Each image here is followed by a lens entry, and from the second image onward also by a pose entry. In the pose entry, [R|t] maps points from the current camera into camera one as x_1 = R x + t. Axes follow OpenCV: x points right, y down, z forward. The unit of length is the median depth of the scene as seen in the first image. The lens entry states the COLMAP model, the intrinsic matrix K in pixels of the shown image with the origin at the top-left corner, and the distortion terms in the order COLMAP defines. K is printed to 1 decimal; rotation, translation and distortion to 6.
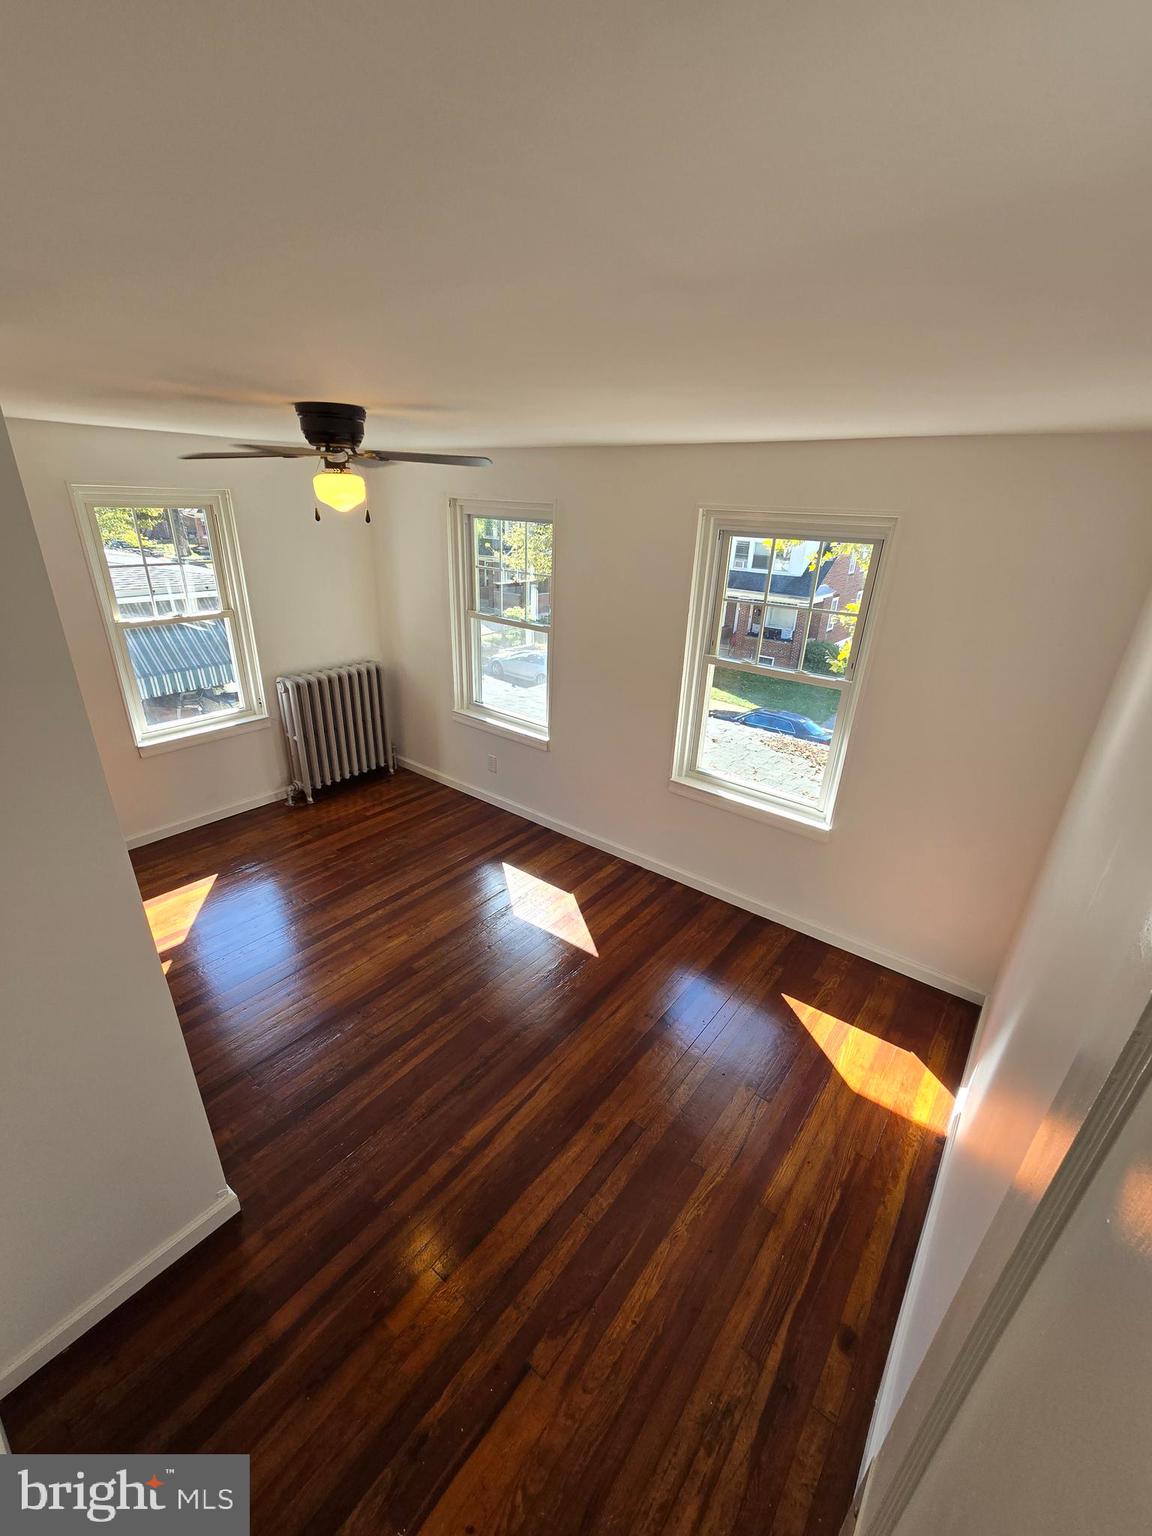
lens RADIAL K [[626.2, 0, 573.9], [0, 626.2, 777.3], [0, 0, 1]] dist [0.002073, -0.000160]
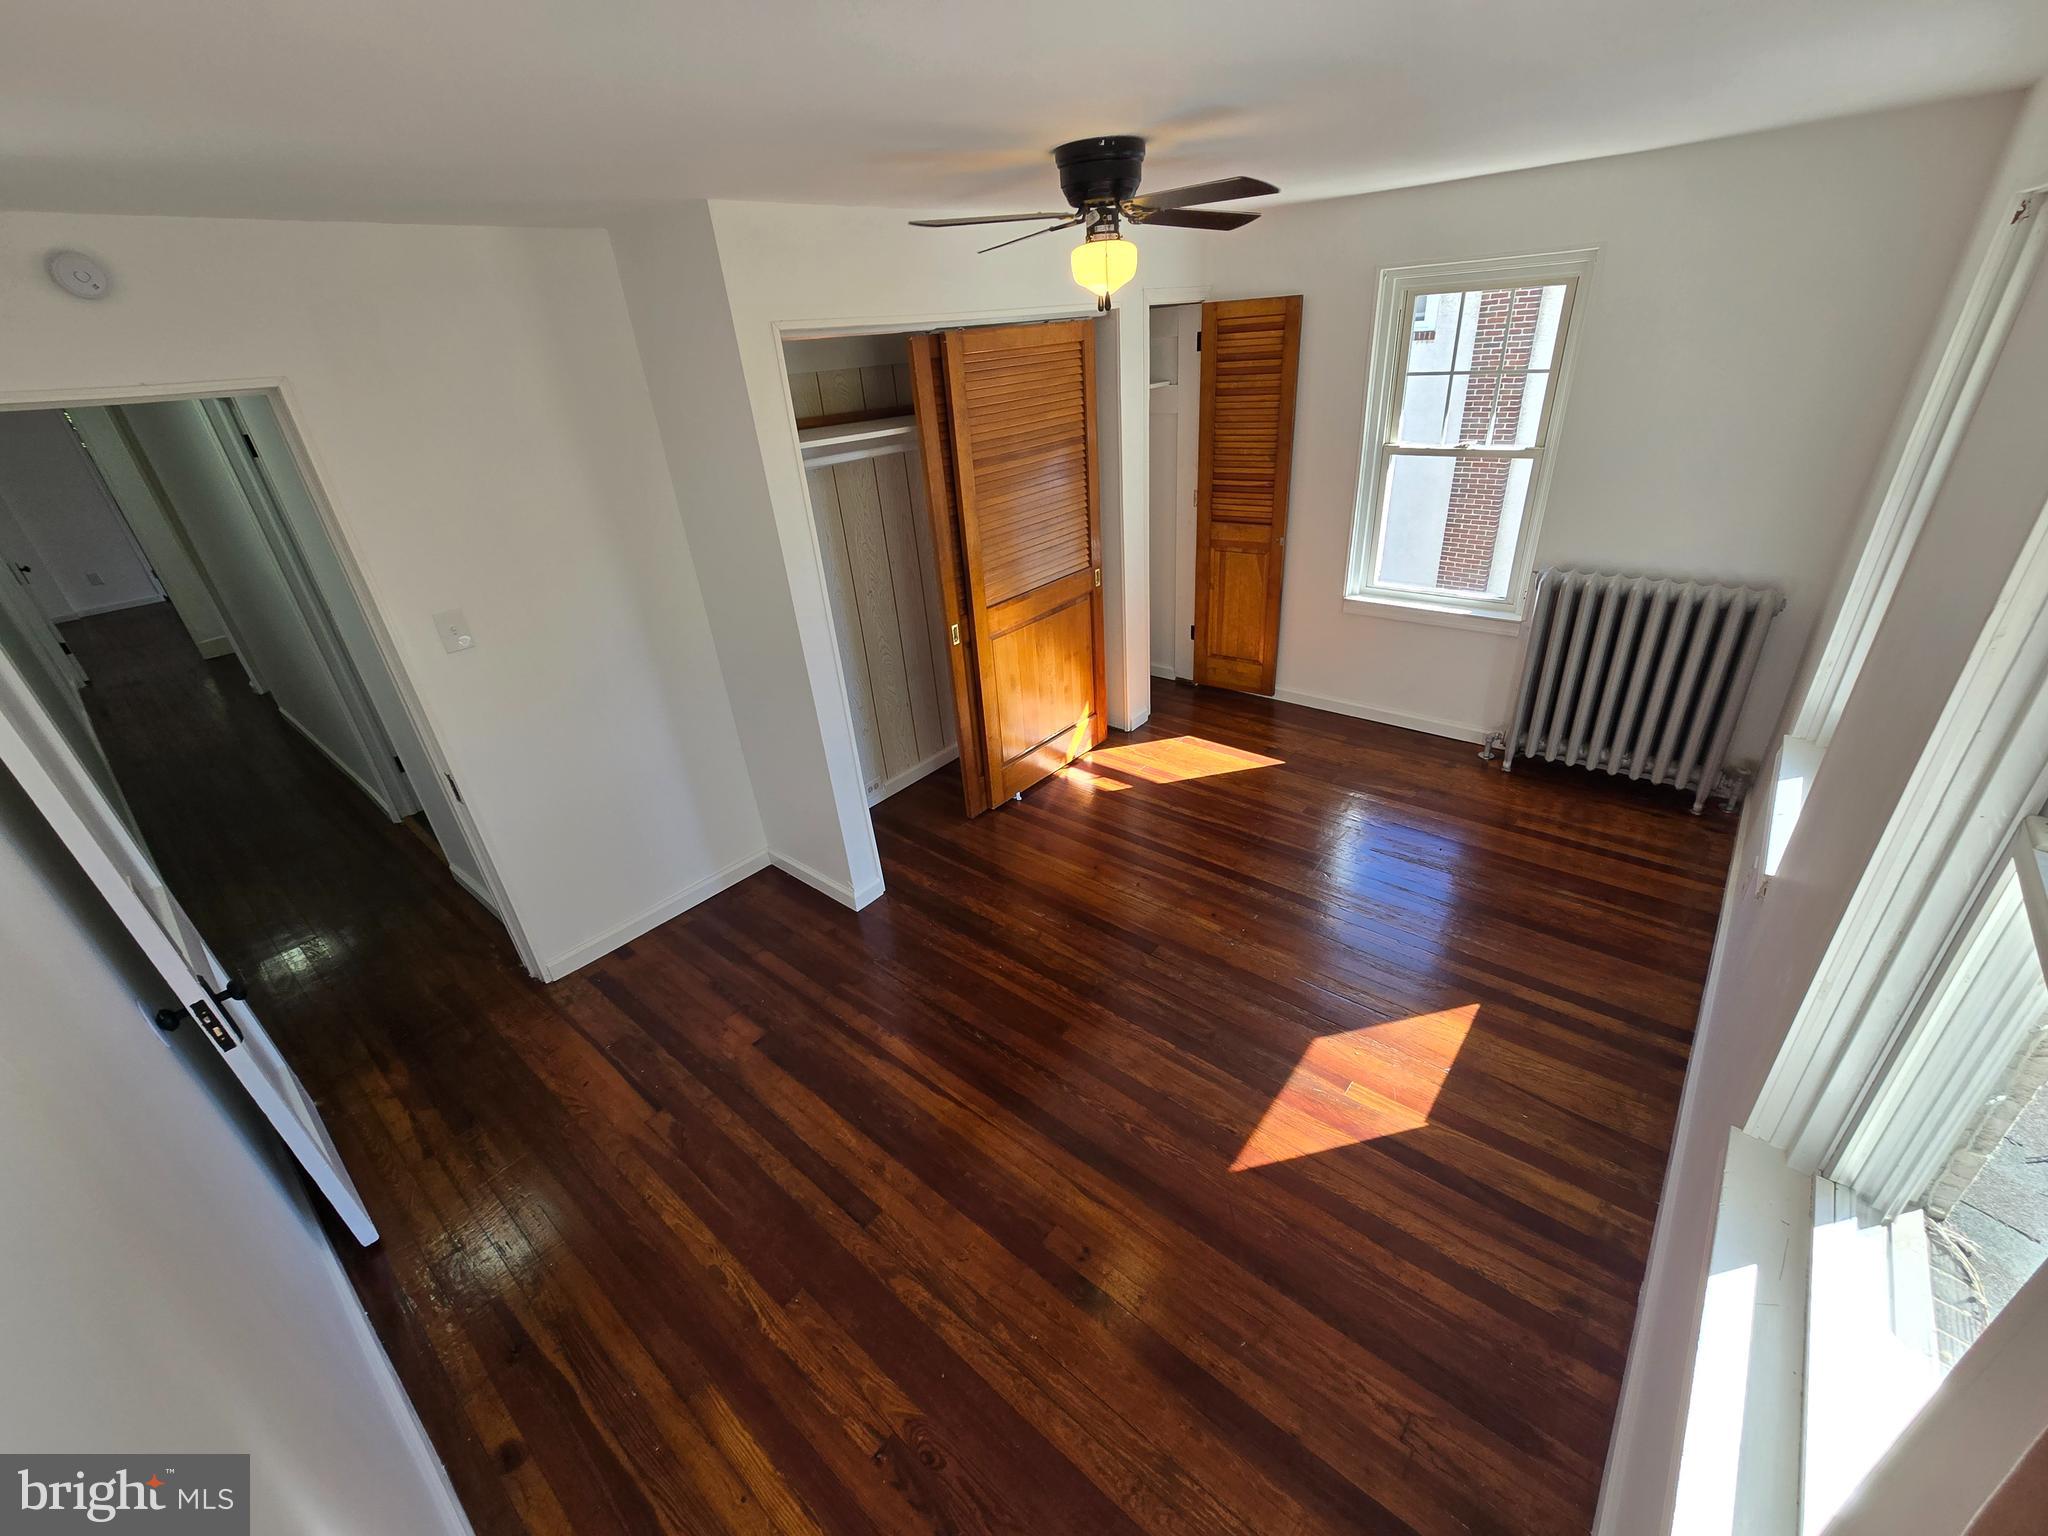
lens RADIAL K [[834.9, 0, 1030.2], [0, 834.9, 765.6], [0, 0, 1]] dist [0.002073, -0.000160]
pose [[-0.023555, 0.440919, -0.897238, 0.725152], [-0.340011, 0.840452, 0.421940, -0.324841], [0.940127, 0.315009, 0.130120, 0.908569]]
